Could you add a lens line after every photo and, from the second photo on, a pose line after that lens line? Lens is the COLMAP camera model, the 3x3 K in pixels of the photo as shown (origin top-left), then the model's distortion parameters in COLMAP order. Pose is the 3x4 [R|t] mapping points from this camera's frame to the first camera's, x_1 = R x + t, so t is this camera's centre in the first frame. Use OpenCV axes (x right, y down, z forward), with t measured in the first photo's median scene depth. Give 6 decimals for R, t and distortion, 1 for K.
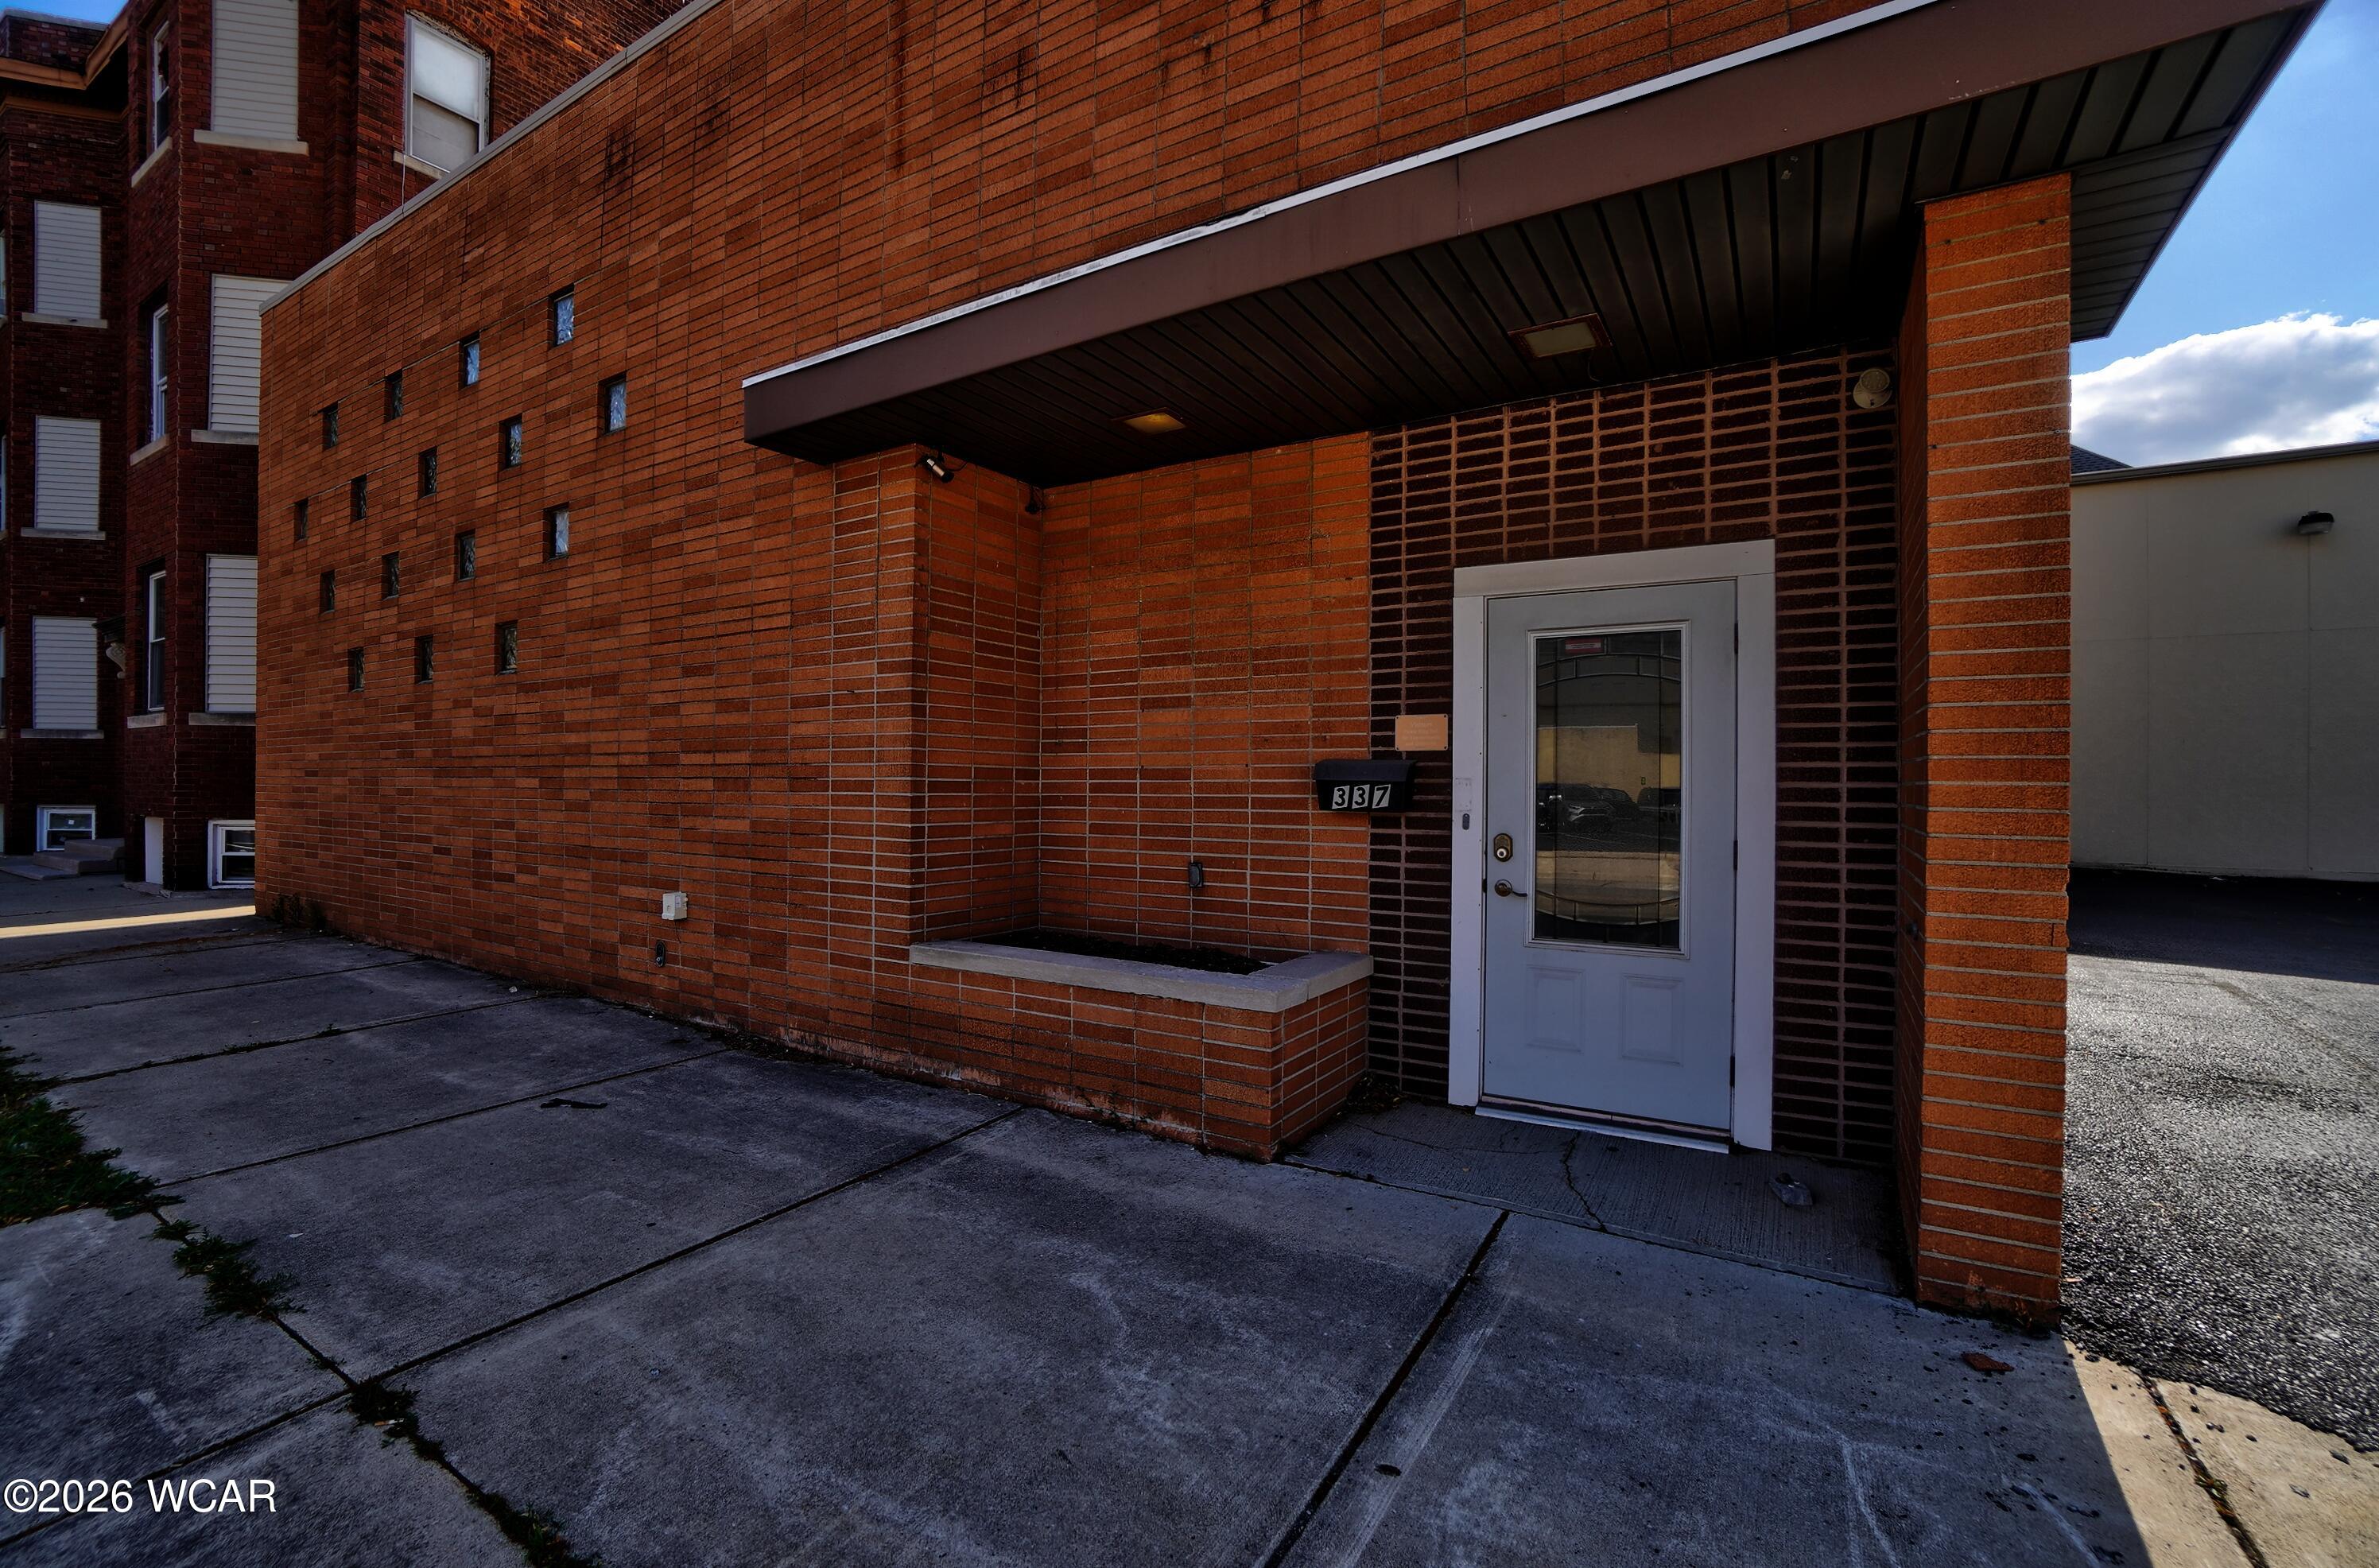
lens RADIAL K [[1063.0, 0, 1152.7], [0, 1063.0, 785.0], [0, 0, 1]] dist [-0.067501, 0.025191]
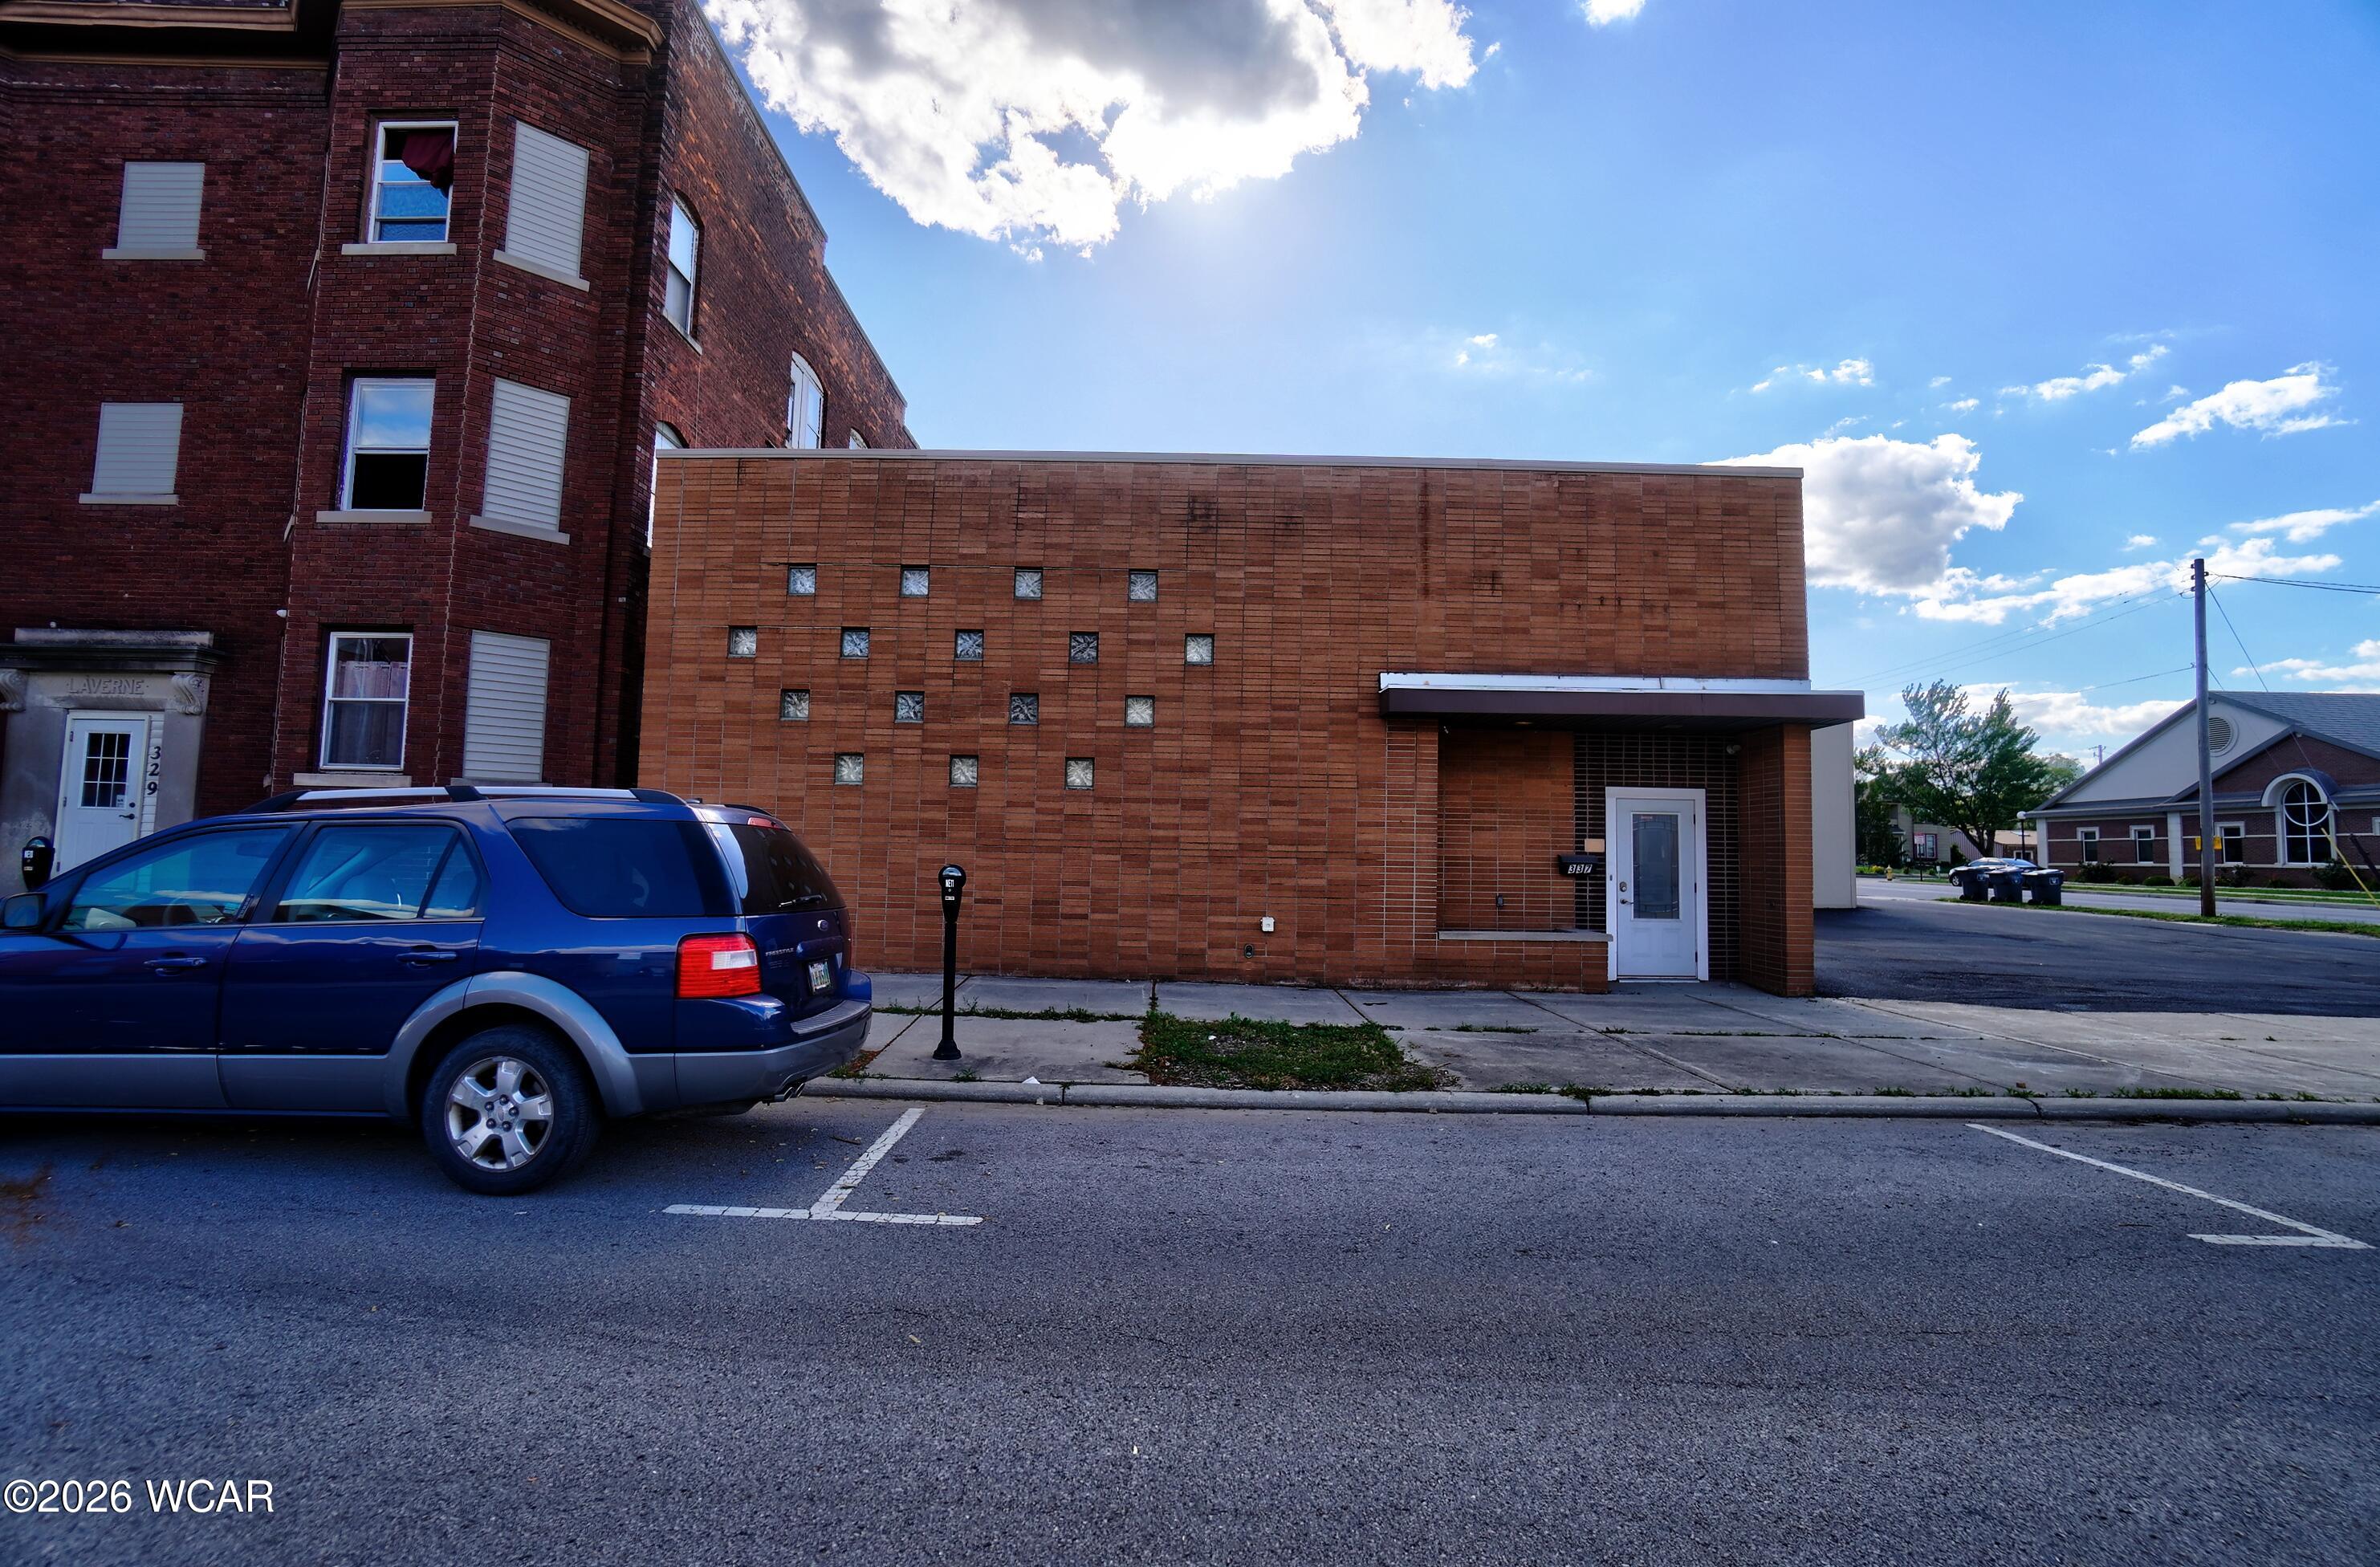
lens RADIAL K [[1064.6, 0, 1159.9], [0, 1064.6, 775.1], [0, 0, 1]] dist [-0.063487, 0.023689]
pose [[0.846462, 0.049503, 0.530144, -1.947879], [-0.014869, 0.997478, -0.069400, -0.022902], [-0.532242, 0.050862, 0.845063, -0.648227]]
